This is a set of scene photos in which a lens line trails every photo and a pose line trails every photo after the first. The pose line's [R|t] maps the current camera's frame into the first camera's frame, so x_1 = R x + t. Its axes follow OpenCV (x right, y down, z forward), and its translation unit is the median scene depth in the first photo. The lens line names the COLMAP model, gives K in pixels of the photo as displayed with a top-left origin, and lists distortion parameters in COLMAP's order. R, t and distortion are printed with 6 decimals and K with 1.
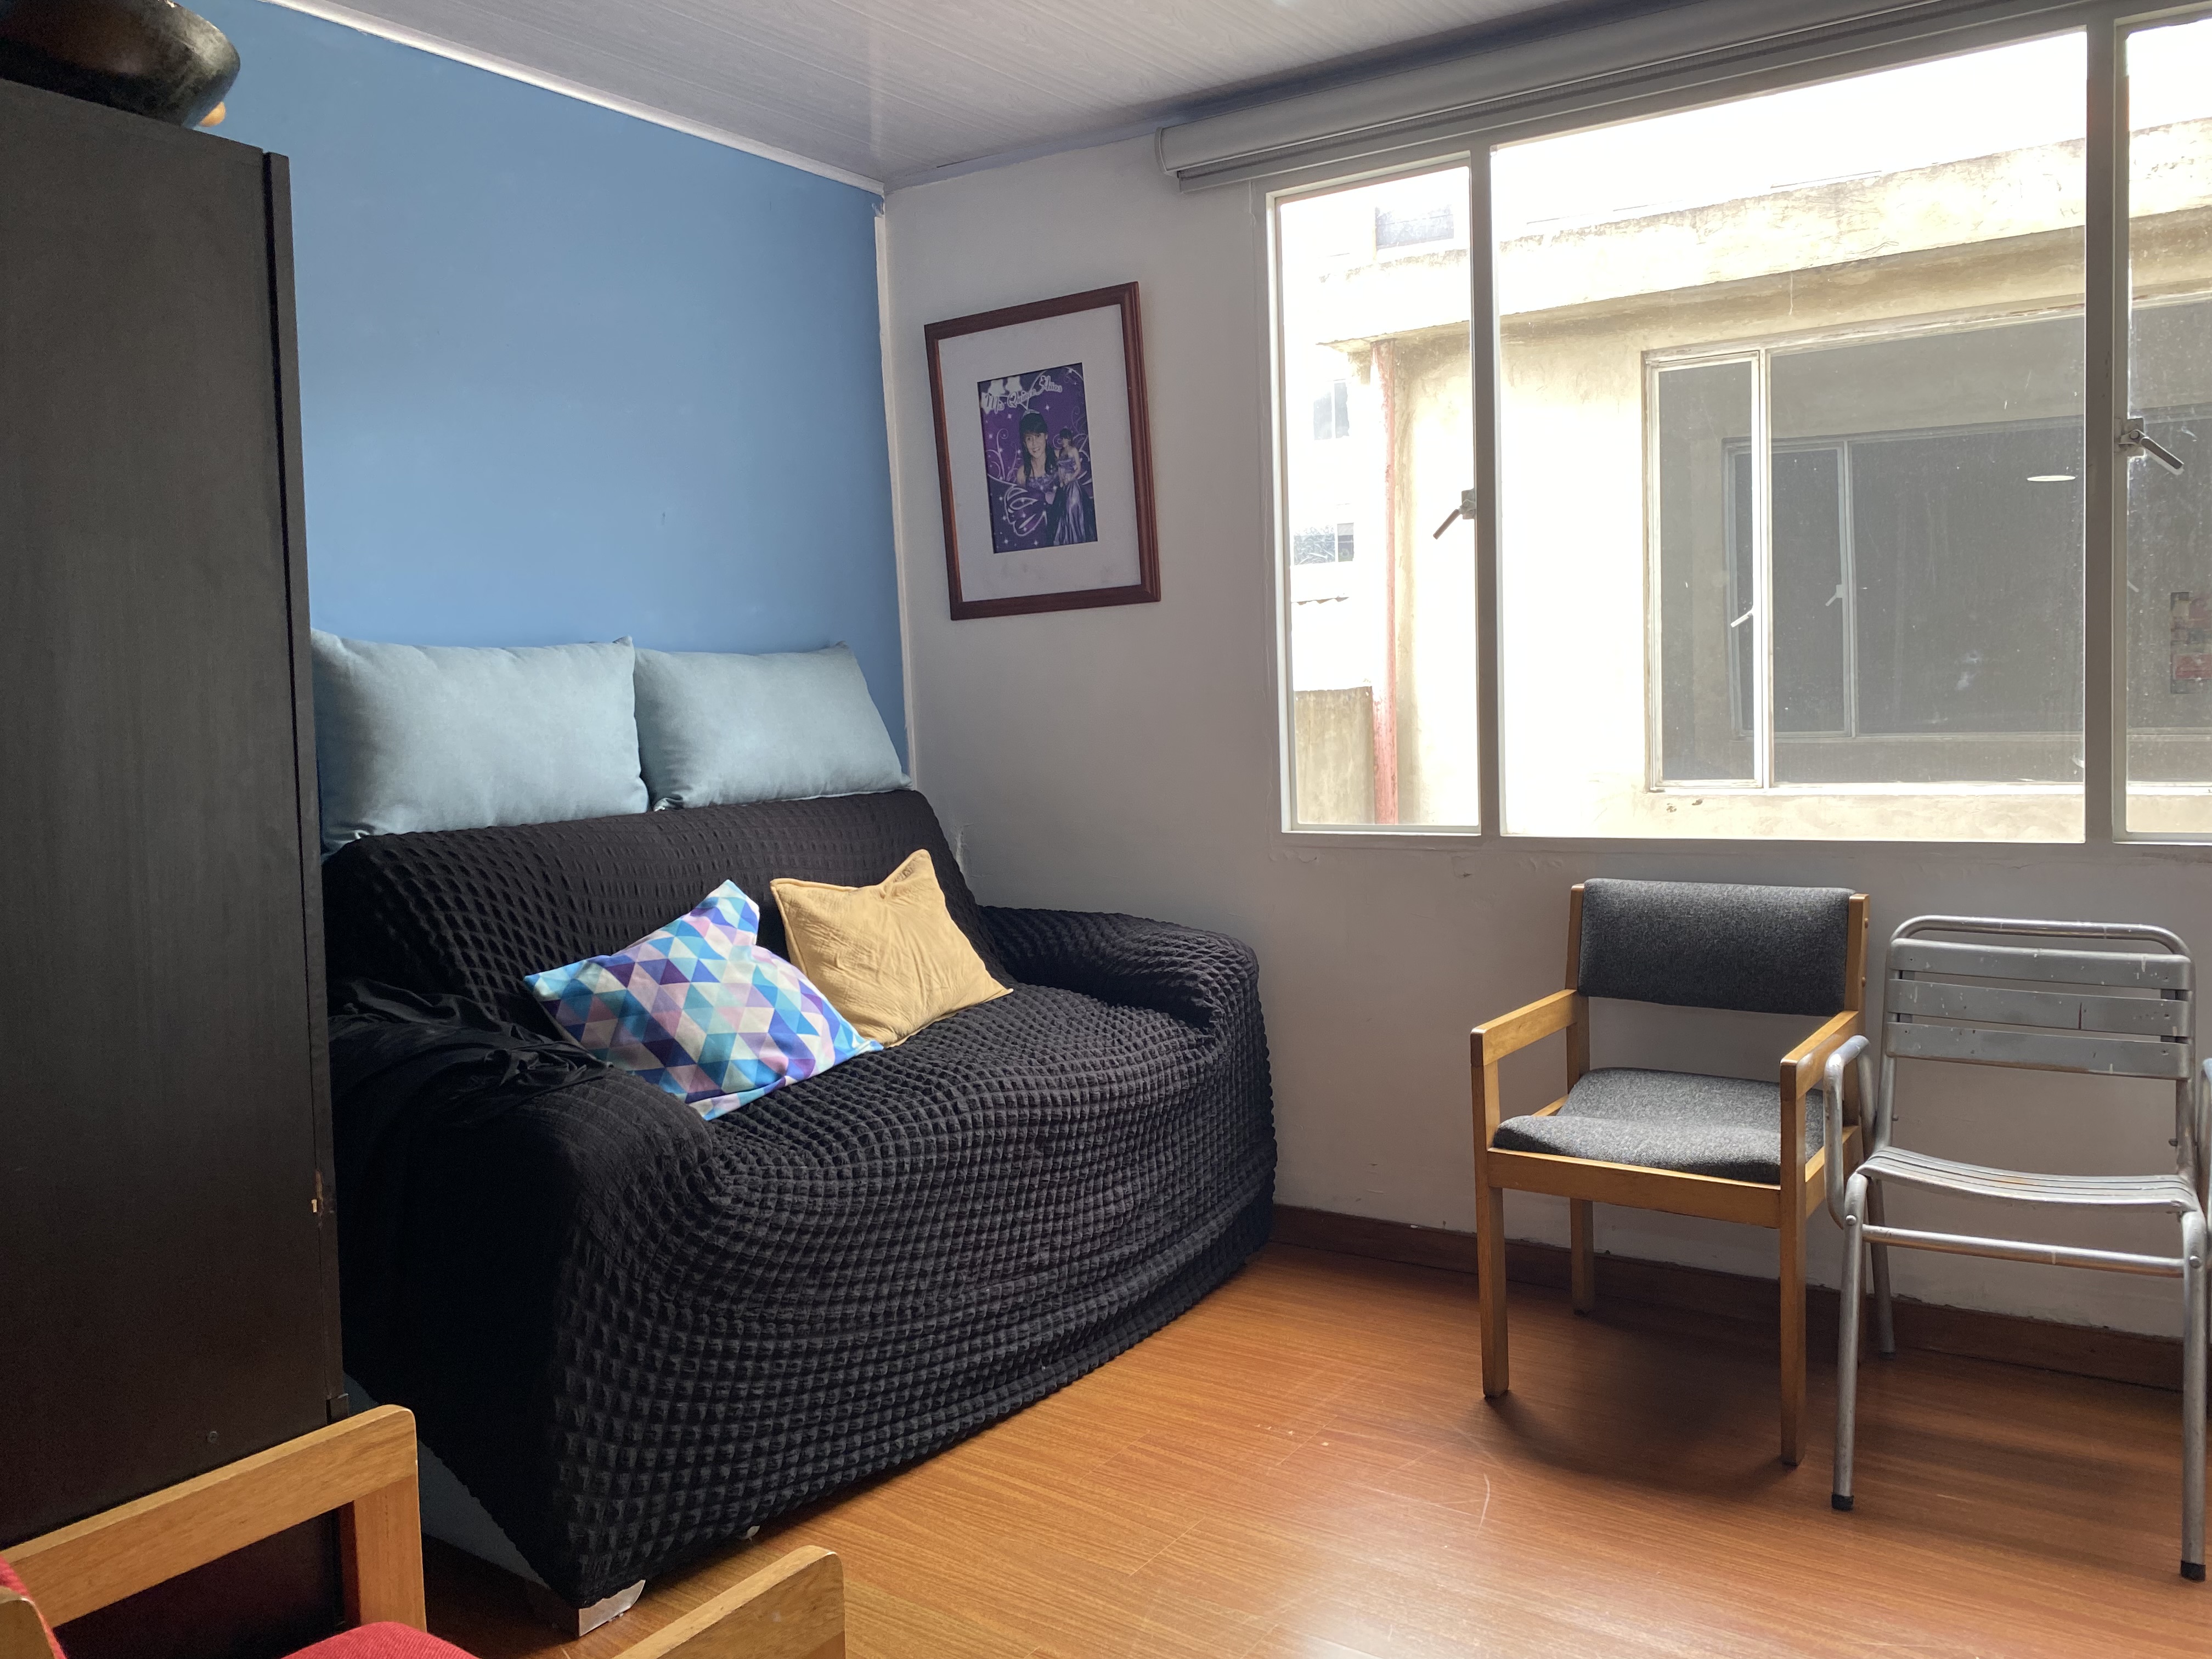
lens RADIAL K [[1675.9, 0, 1112.0], [0, 1675.9, 821.5], [0, 0, 1]] dist [0.029617, -0.033005]
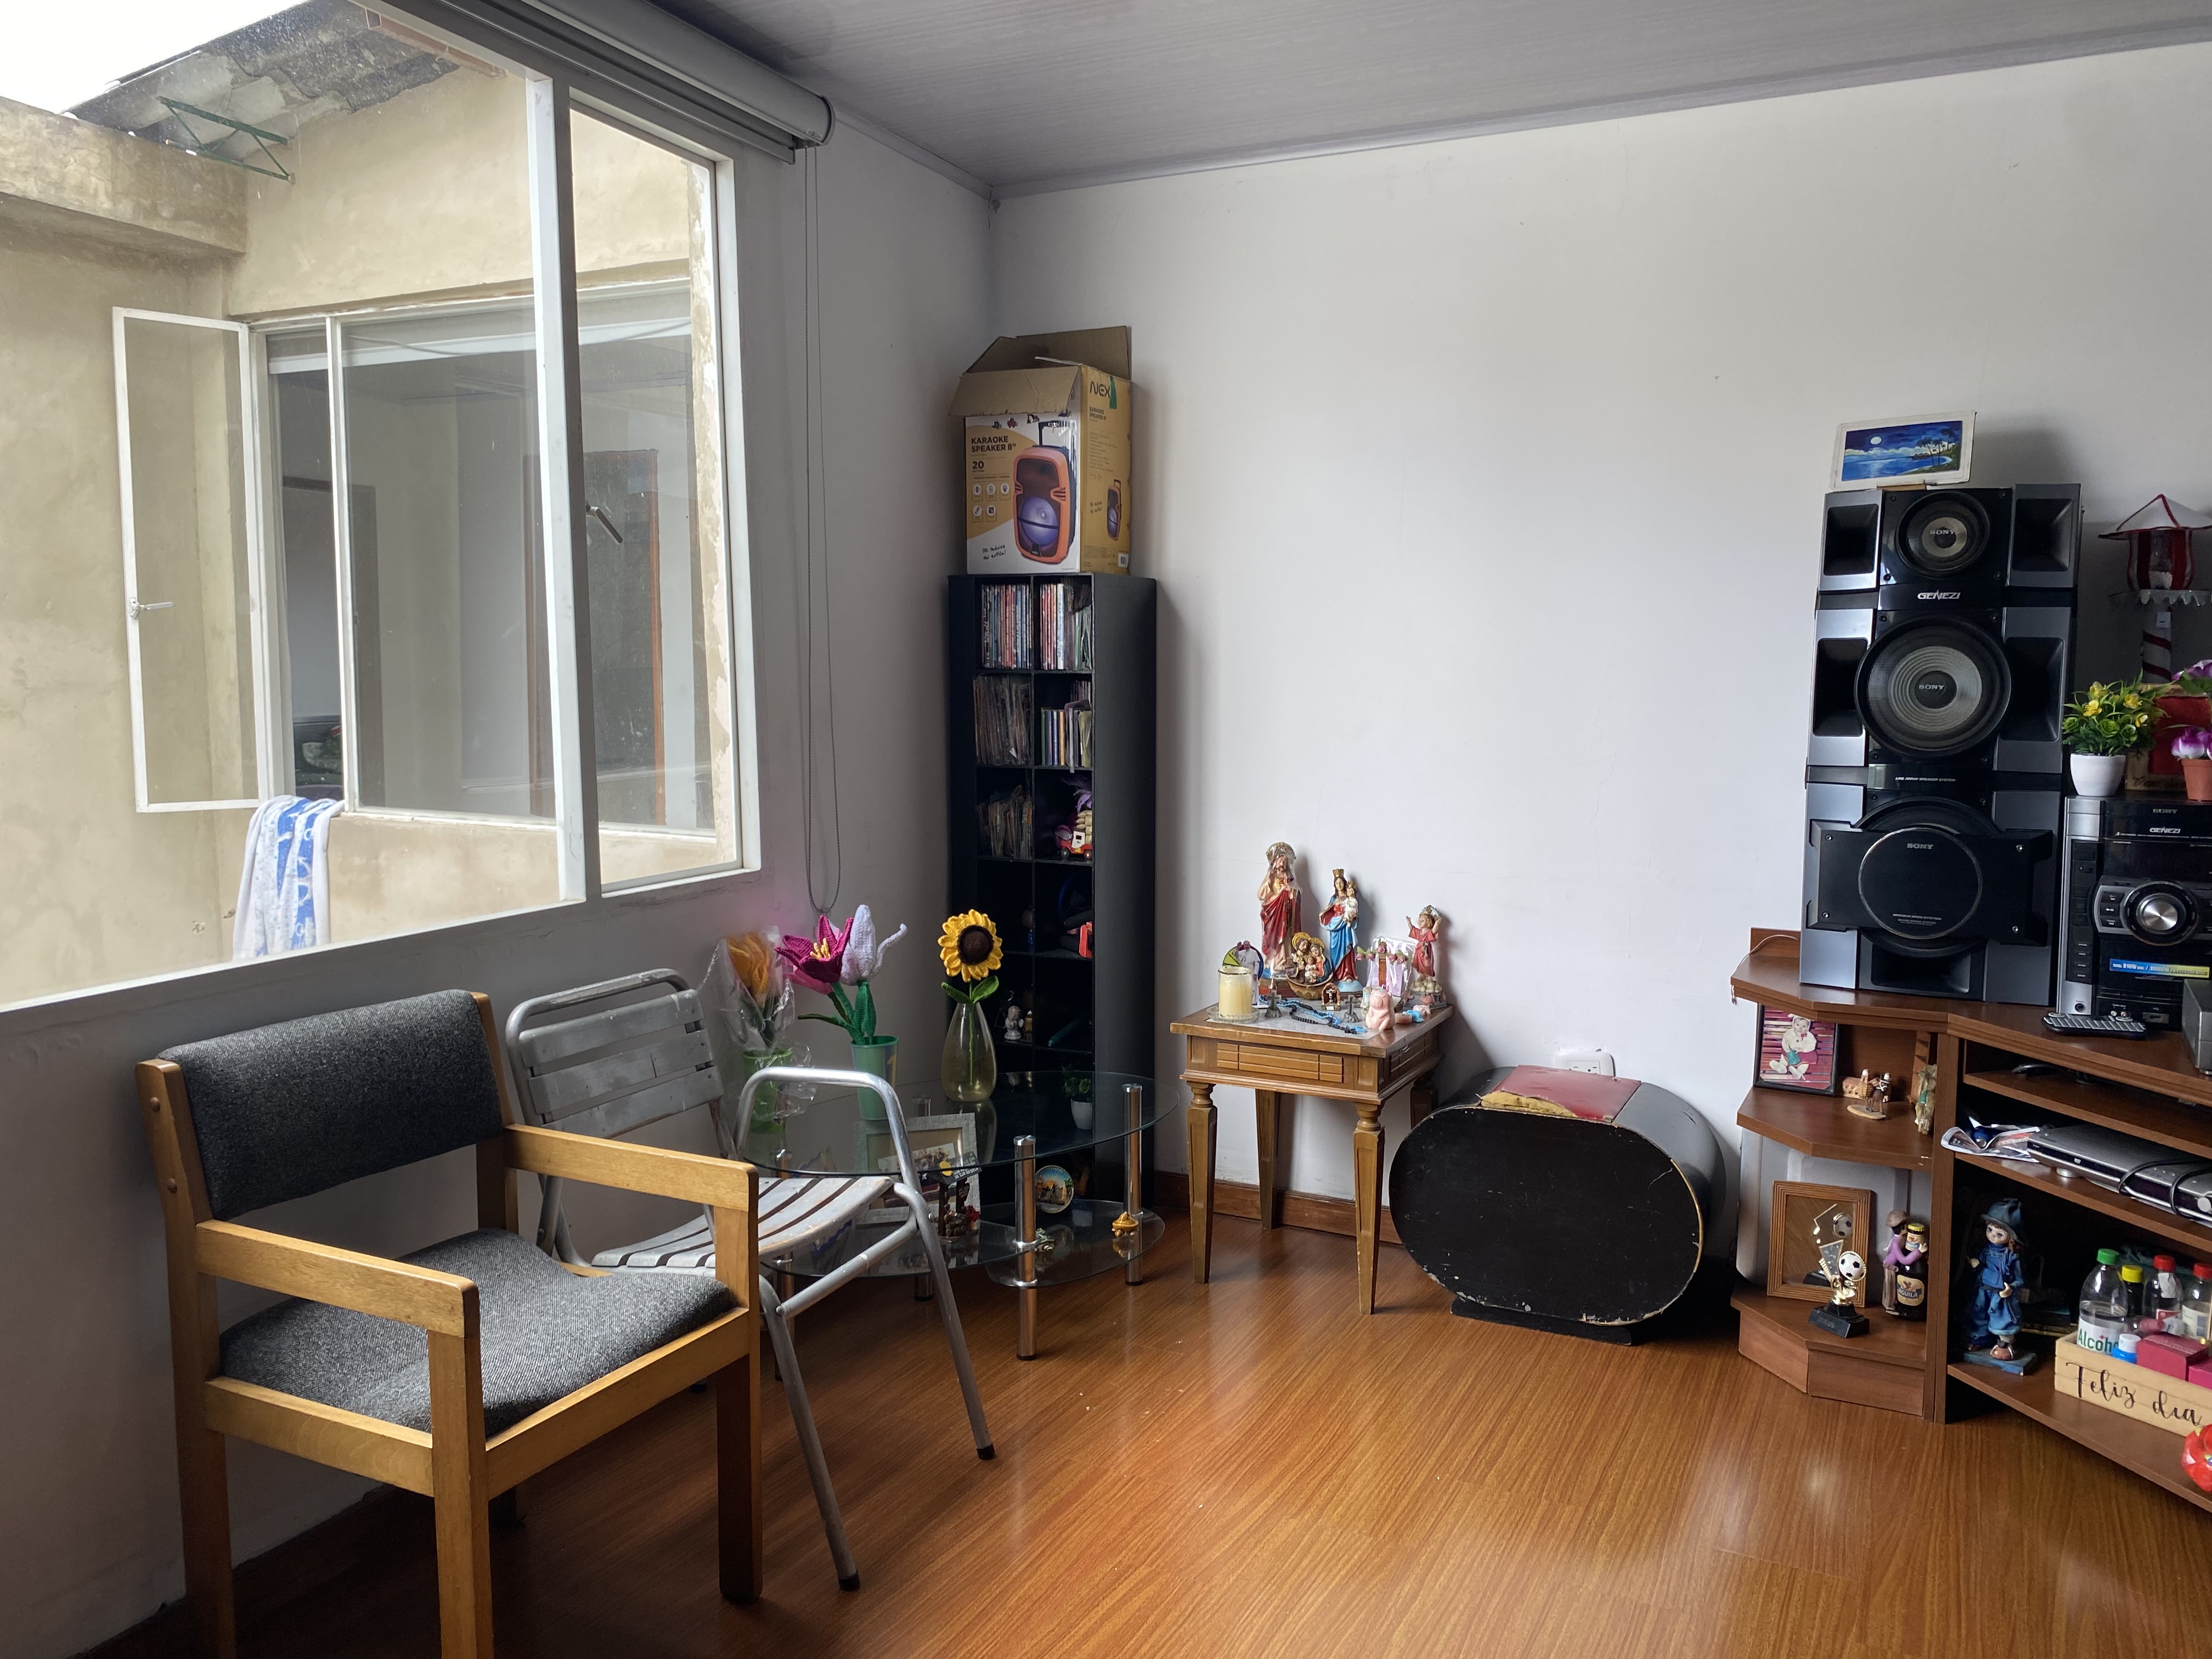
lens RADIAL K [[1675.9, 0, 1113.1], [0, 1675.9, 837.2], [0, 0, 1]] dist [0.029617, -0.033005]
pose [[-0.162954, -0.064601, 0.984516, -0.481314], [0.066401, 0.994874, 0.076271, -0.085026], [-0.984397, 0.077802, -0.157830, 0.875306]]
